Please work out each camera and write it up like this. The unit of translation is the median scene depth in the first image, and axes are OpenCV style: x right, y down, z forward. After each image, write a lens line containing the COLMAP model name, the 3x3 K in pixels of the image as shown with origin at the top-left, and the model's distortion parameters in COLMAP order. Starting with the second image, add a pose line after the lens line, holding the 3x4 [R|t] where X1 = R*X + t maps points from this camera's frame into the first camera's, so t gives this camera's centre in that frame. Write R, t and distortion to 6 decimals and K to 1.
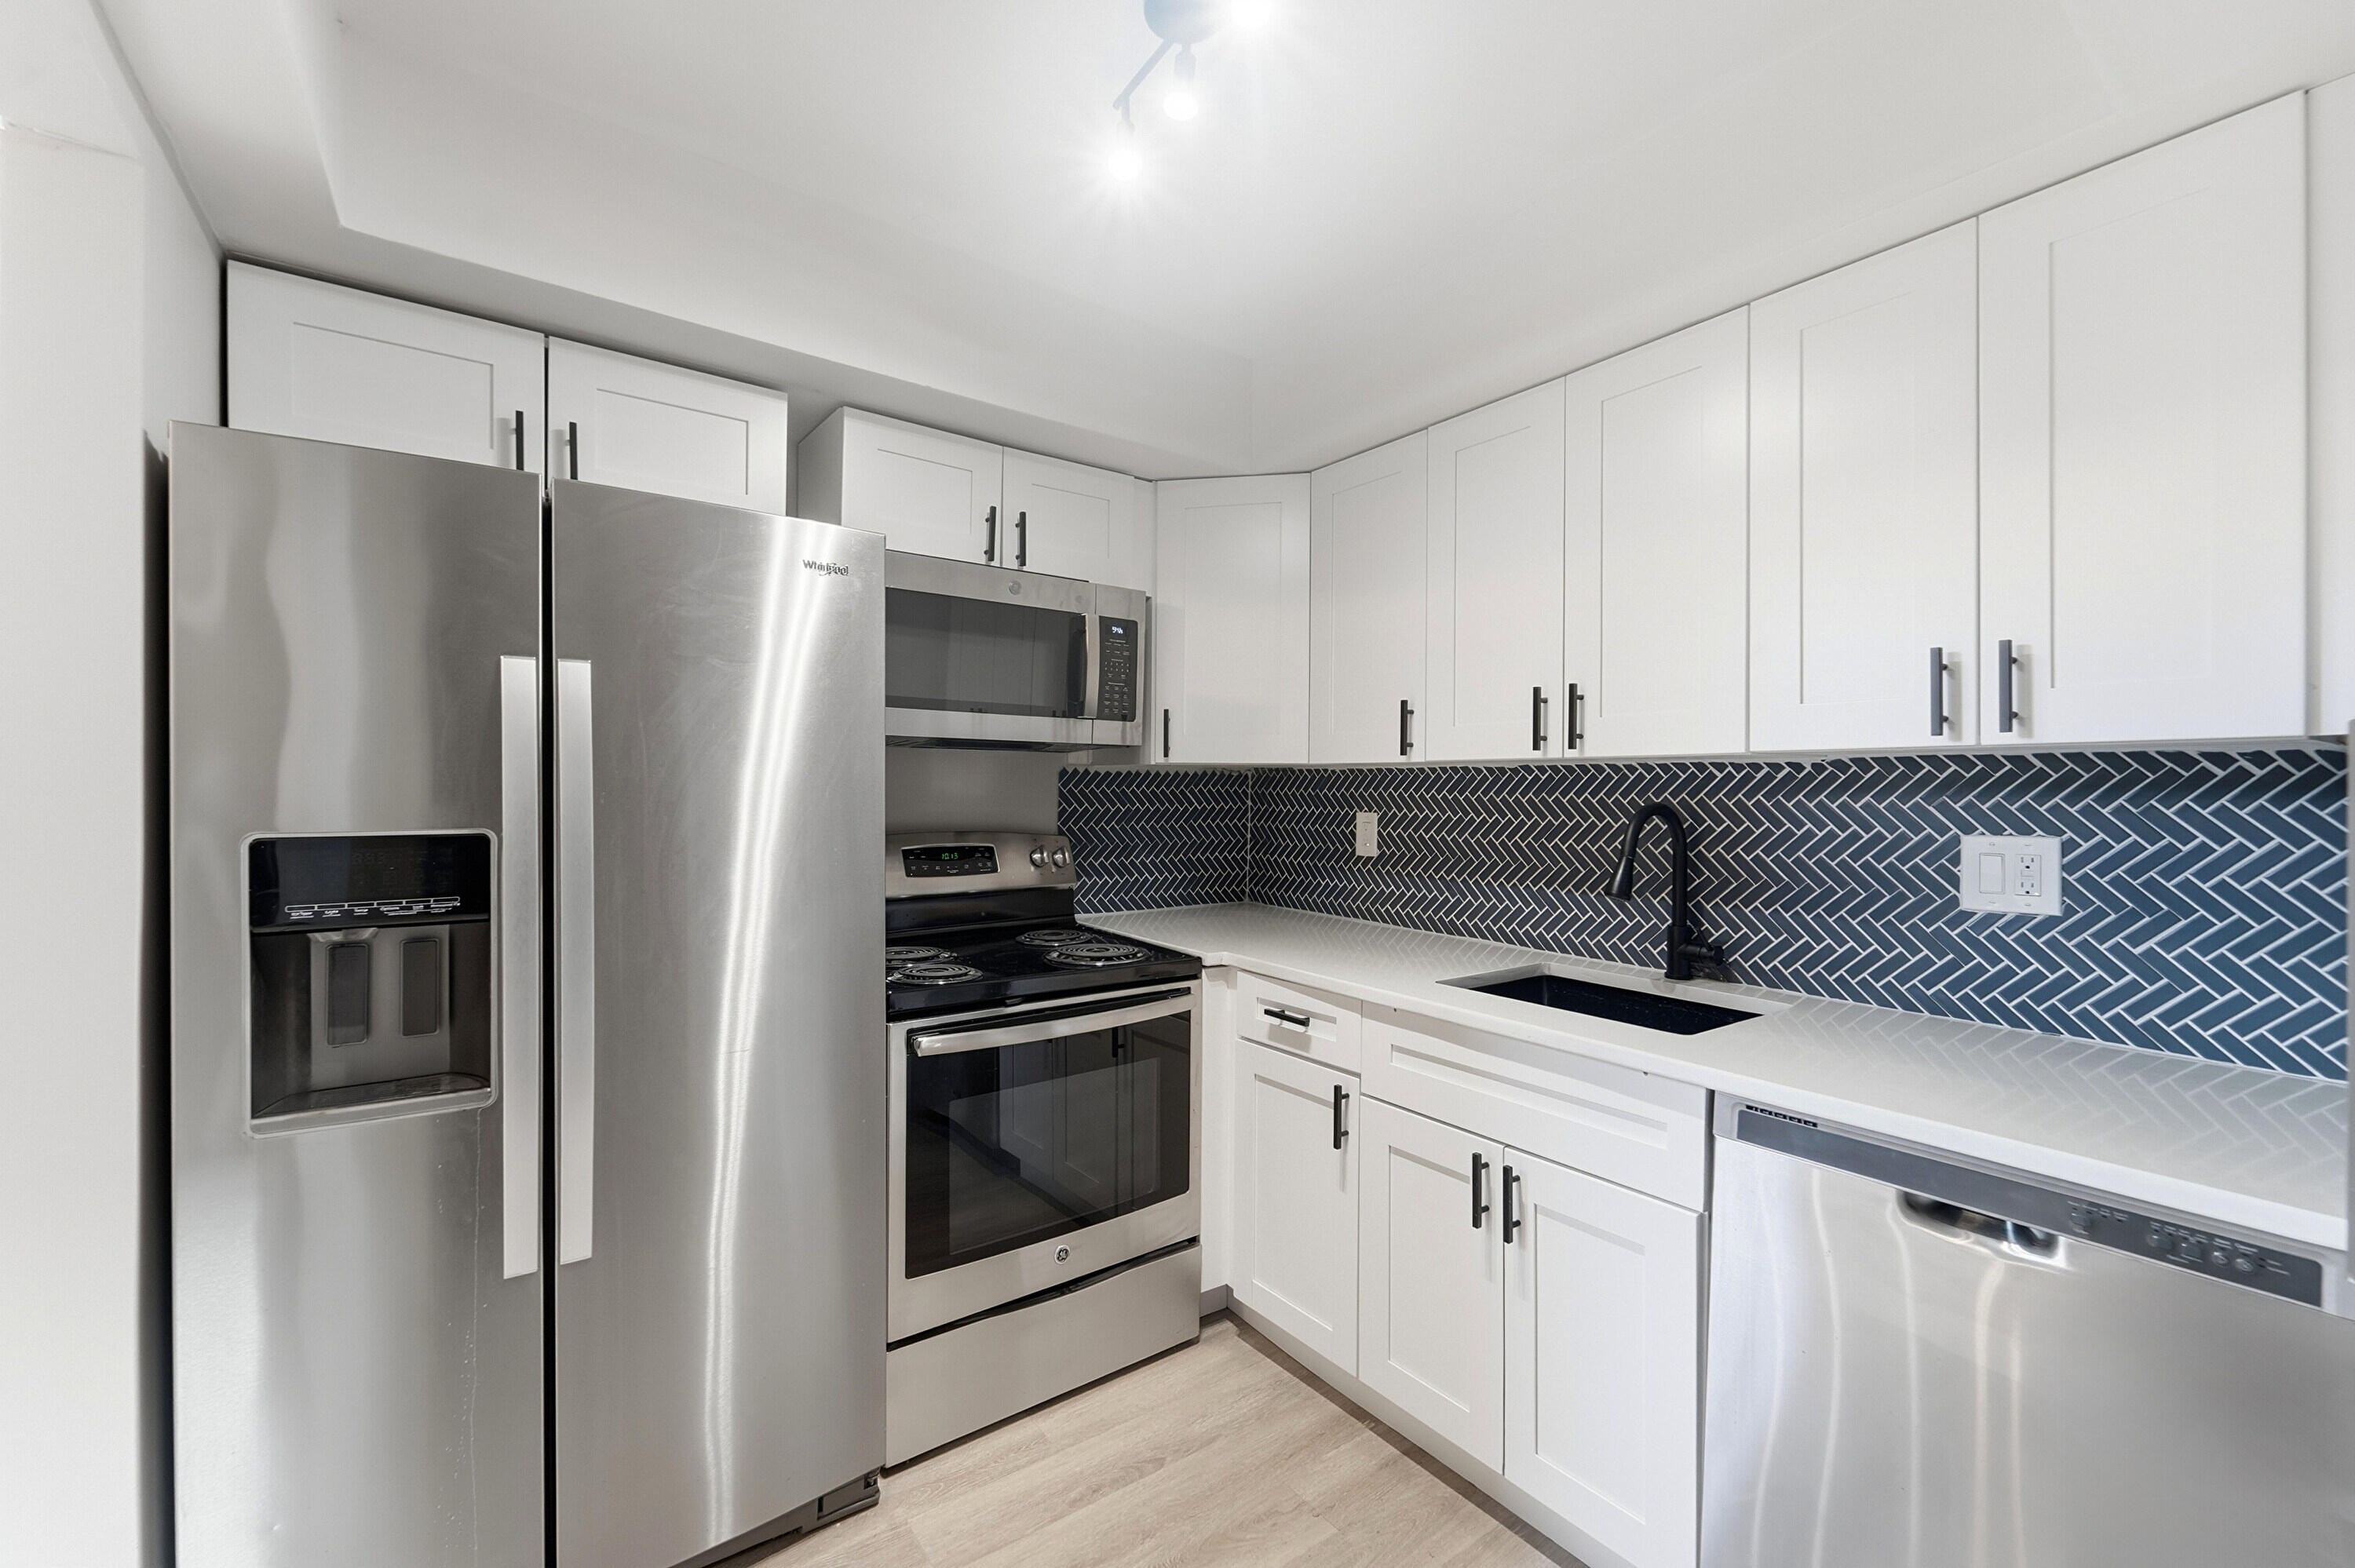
lens RADIAL K [[973.5, 0, 1178.6], [0, 973.5, 797.8], [0, 0, 1]] dist [0.003730, -0.000130]
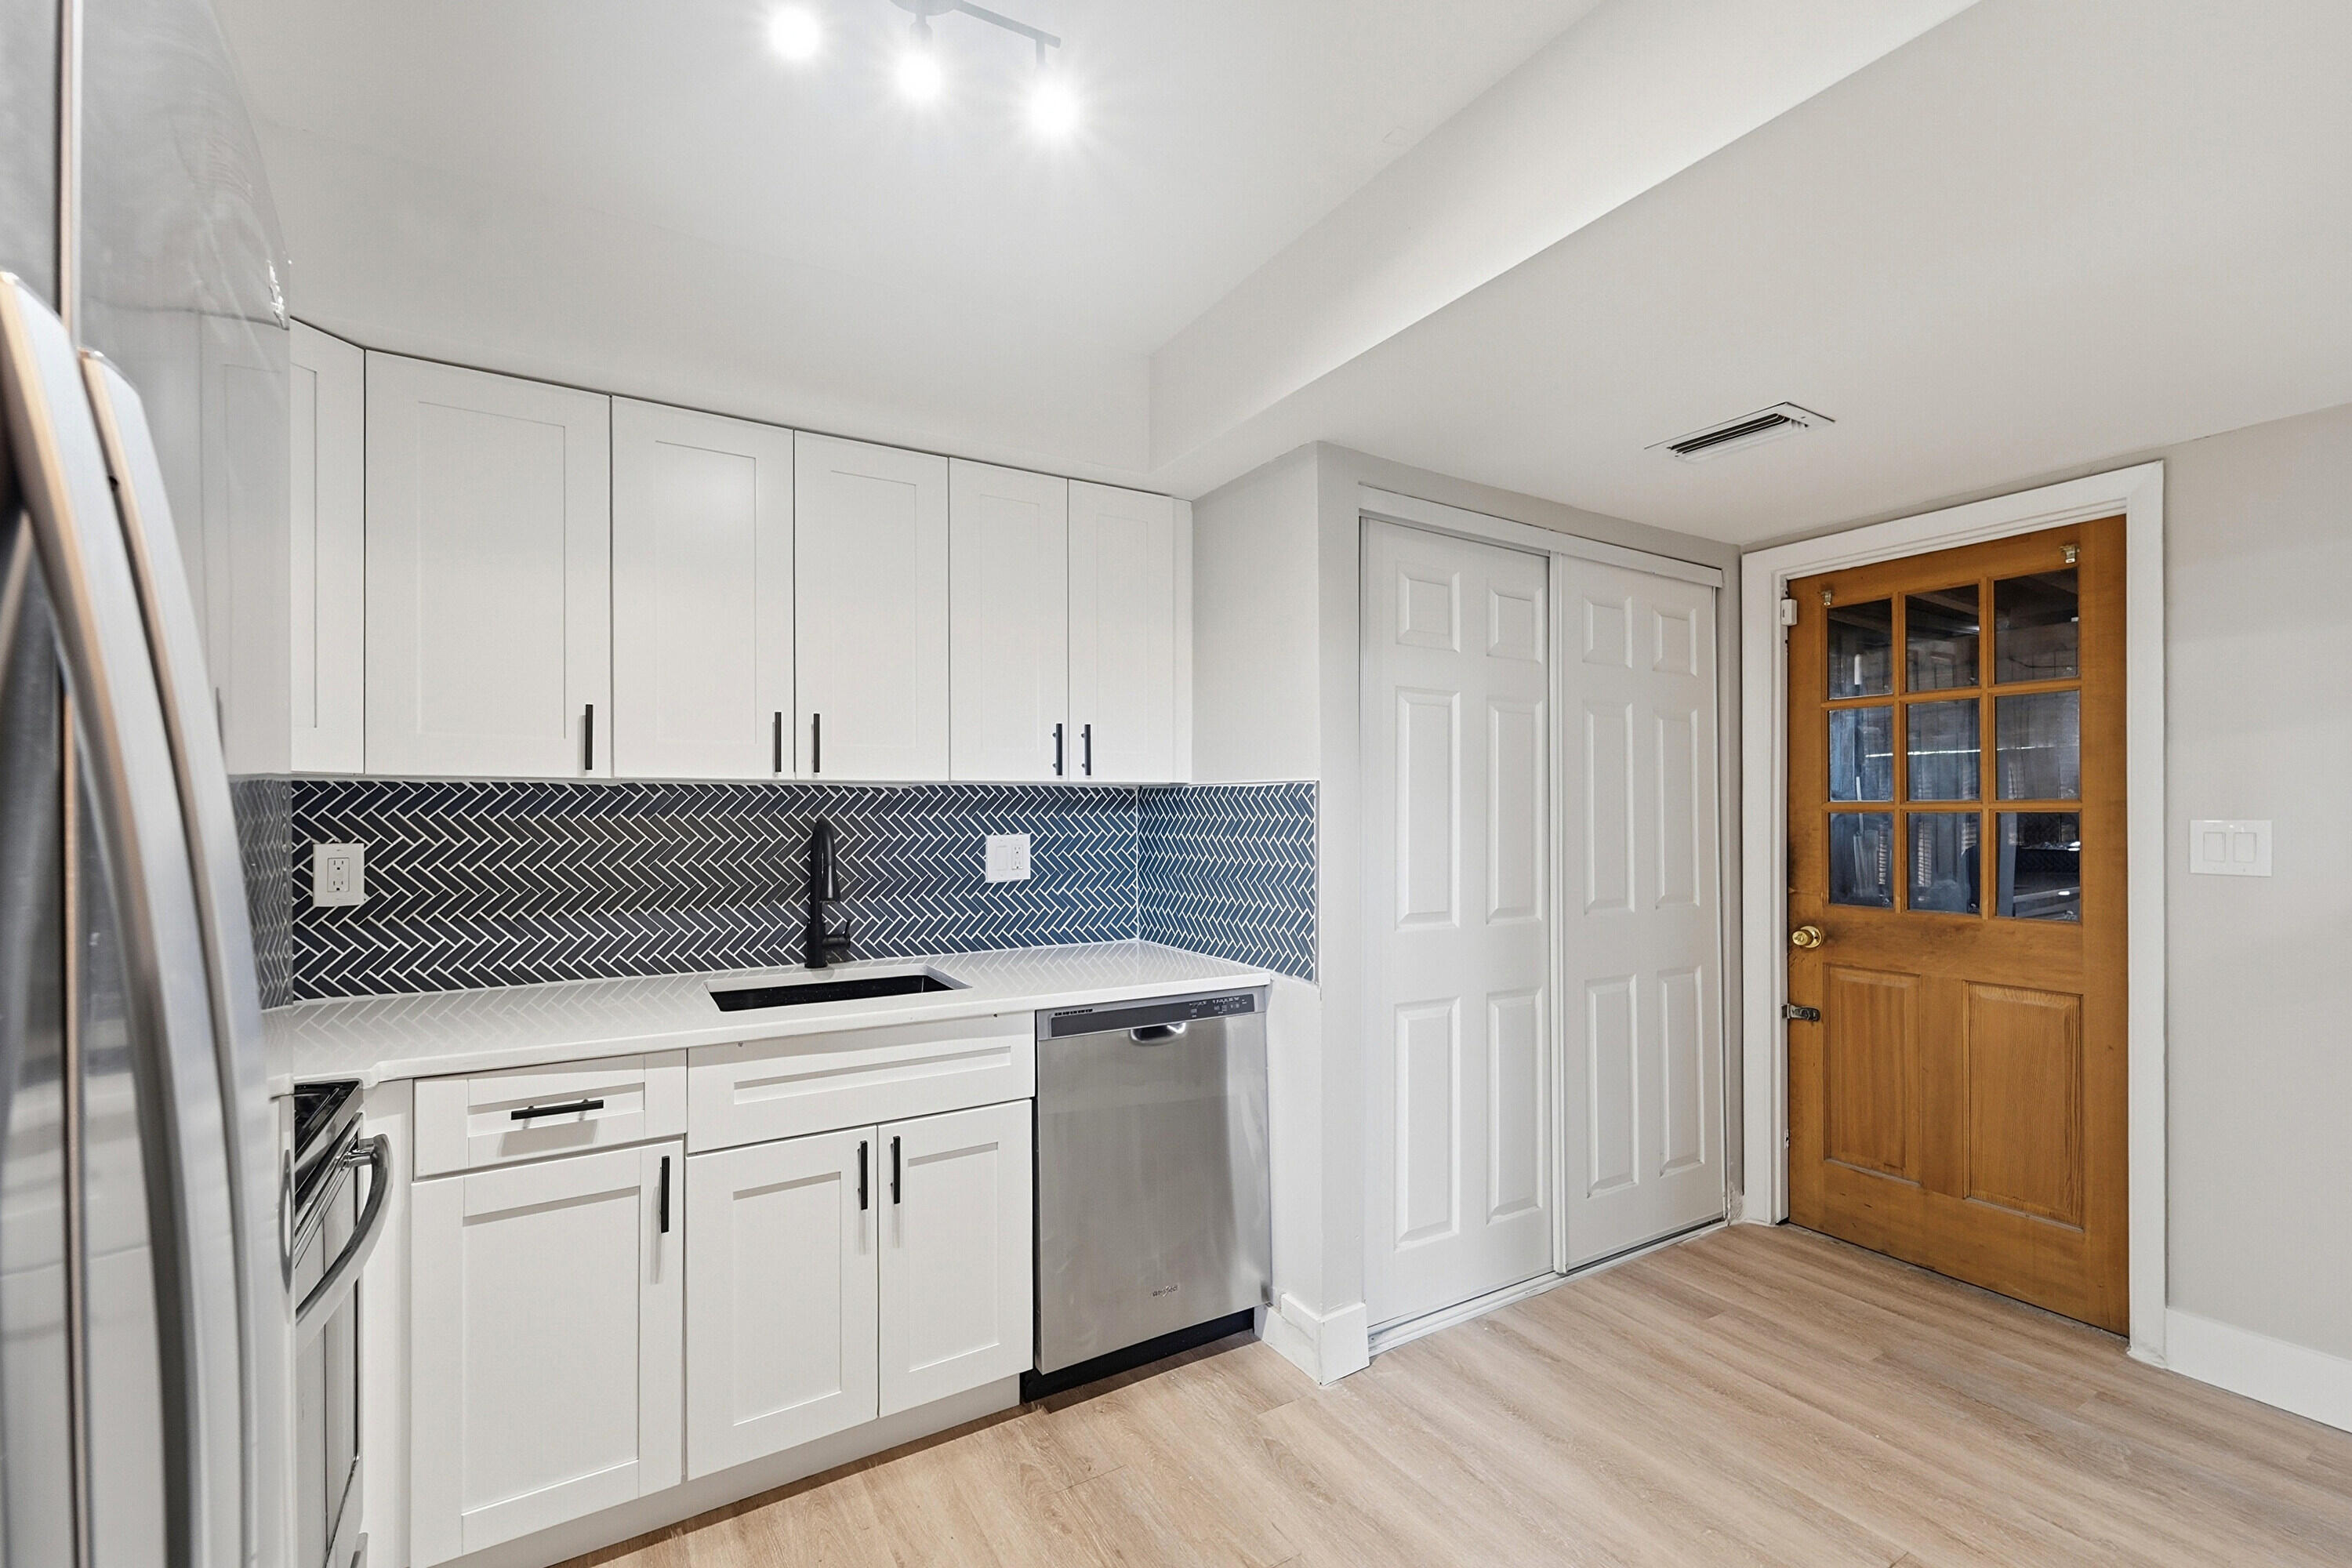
lens RADIAL K [[975.3, 0, 1166.1], [0, 975.3, 802.2], [0, 0, 1]] dist [0.000761, -0.000745]
pose [[0.087794, -0.002719, 0.996135, -0.570516], [0.011684, 0.999930, 0.001700, -0.011577], [-0.996070, 0.011489, 0.087820, 0.422917]]
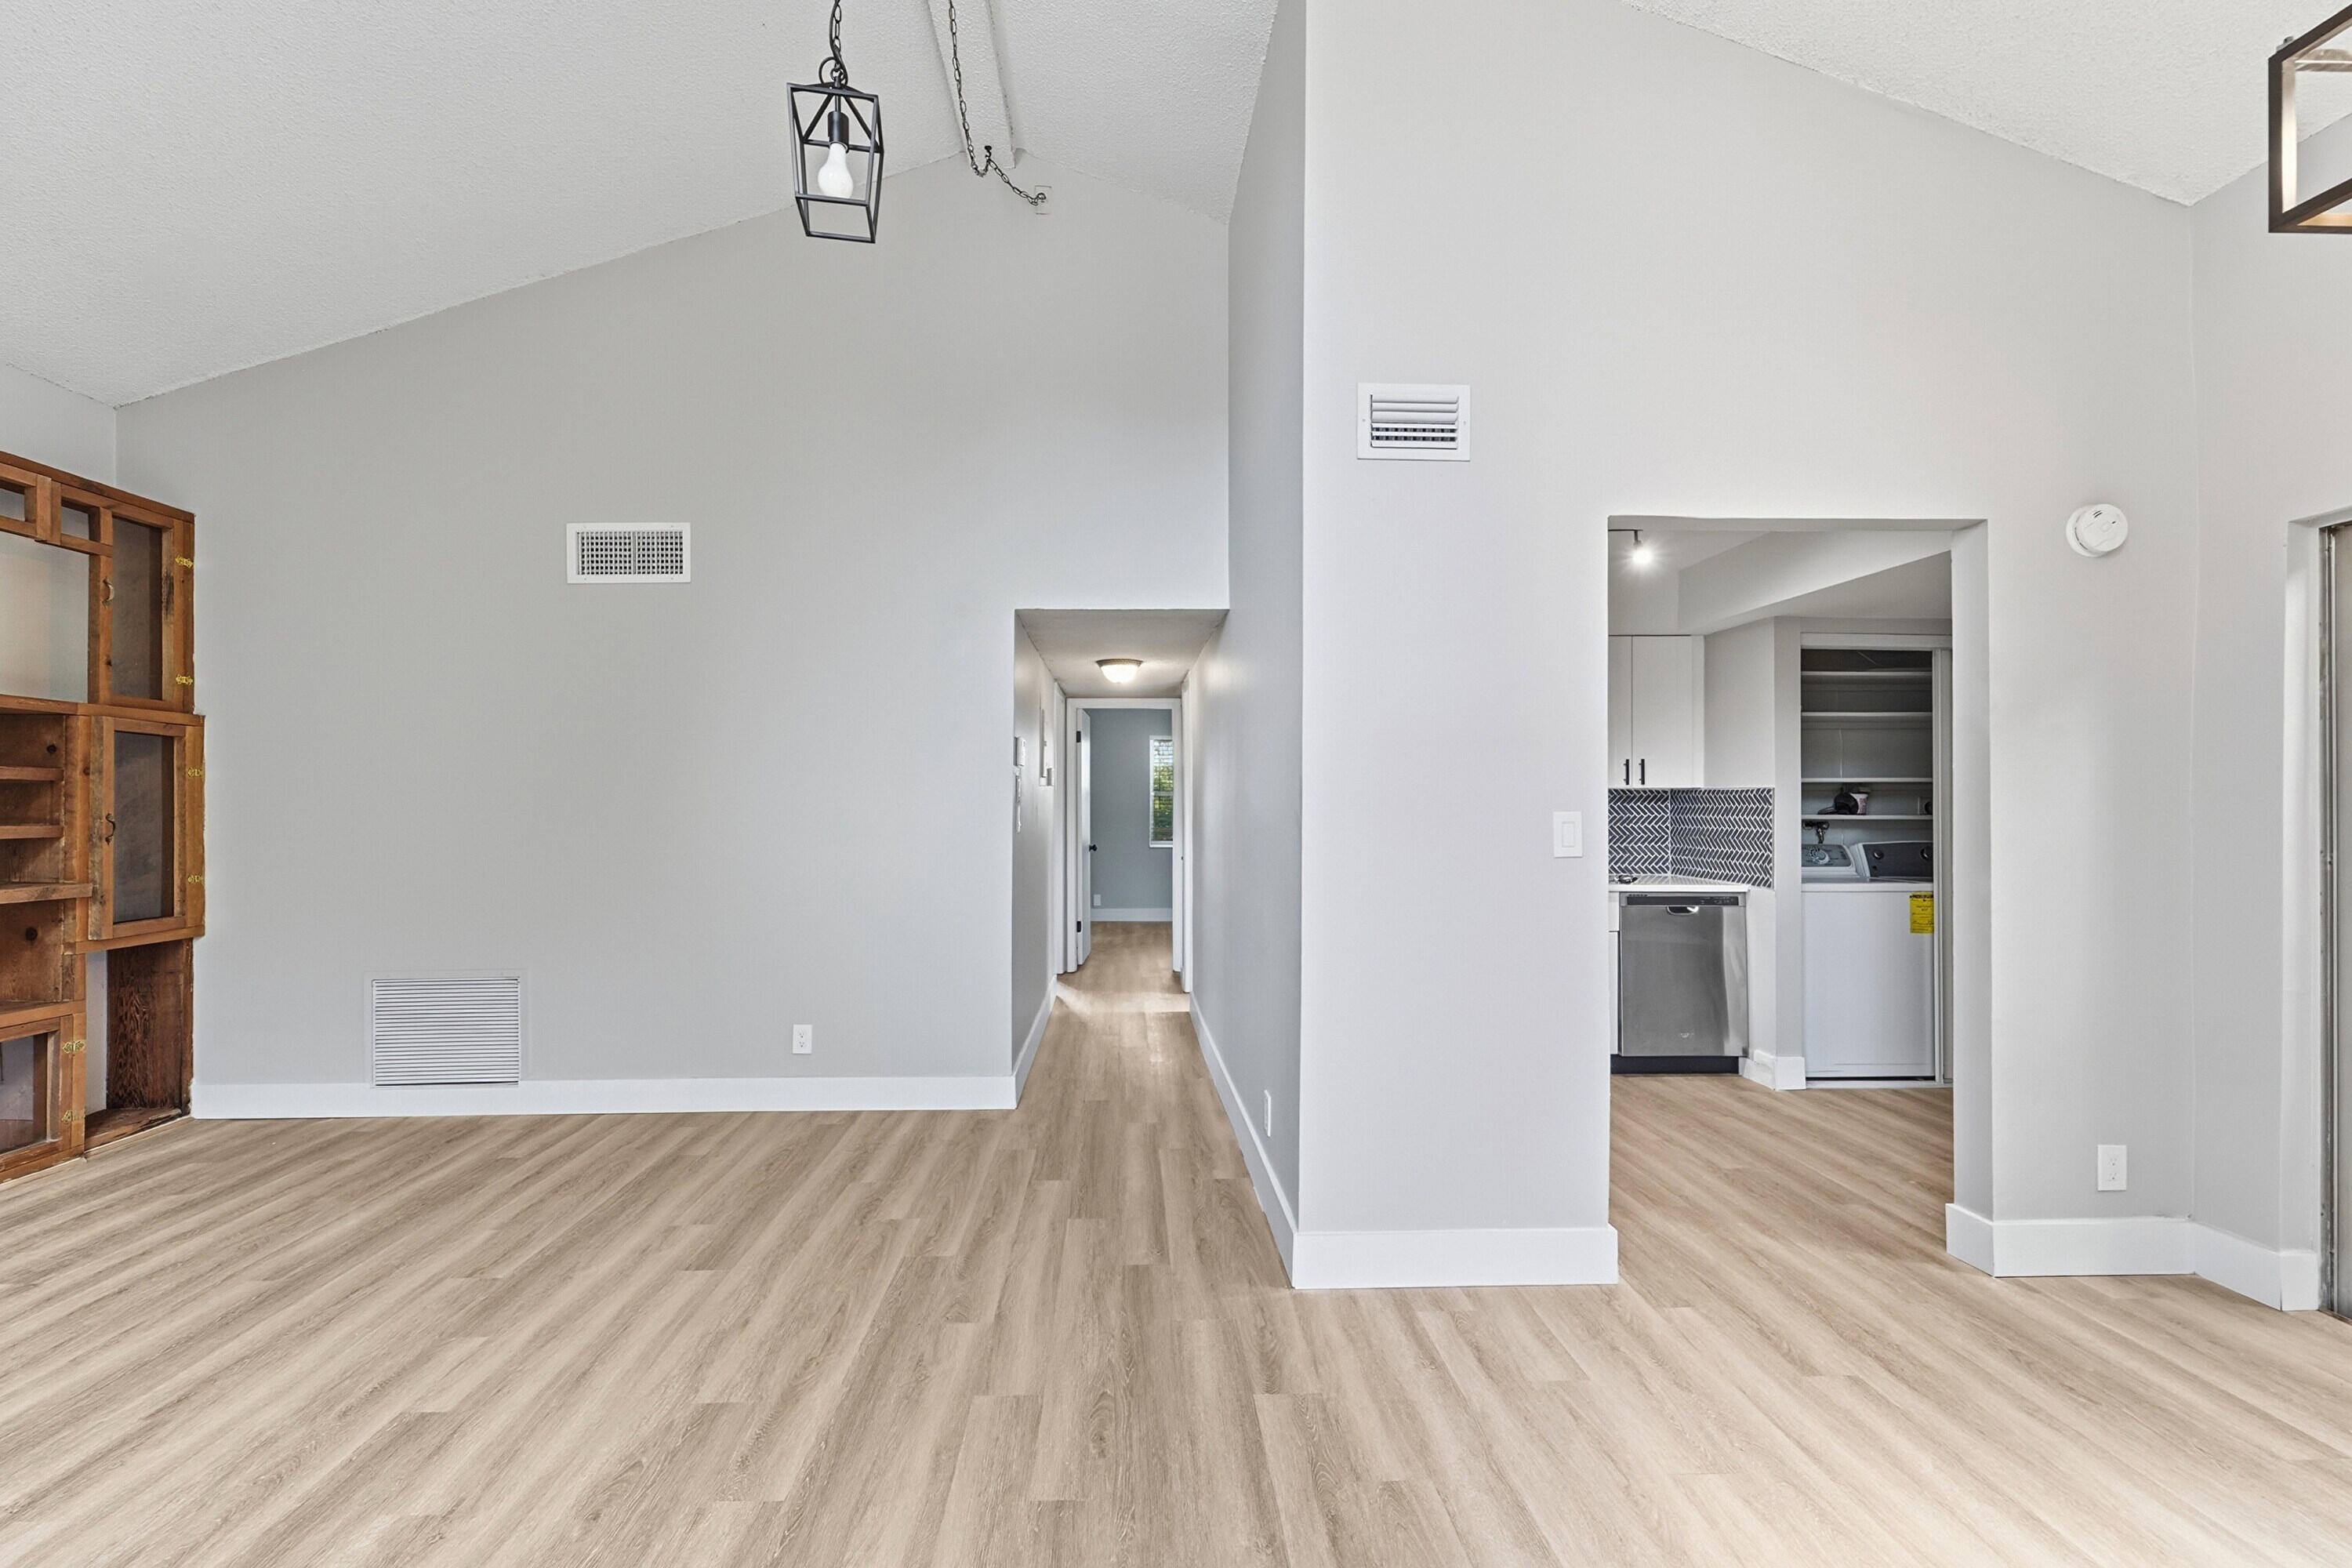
lens RADIAL K [[975.3, 0, 1166.1], [0, 975.3, 802.2], [0, 0, 1]] dist [0.000761, -0.000745]
pose [[0.549414, -0.004294, 0.835539, -1.895820], [0.010745, 0.999940, -0.001927, -0.008367], [-0.835481, 0.010037, 0.549428, 0.298552]]
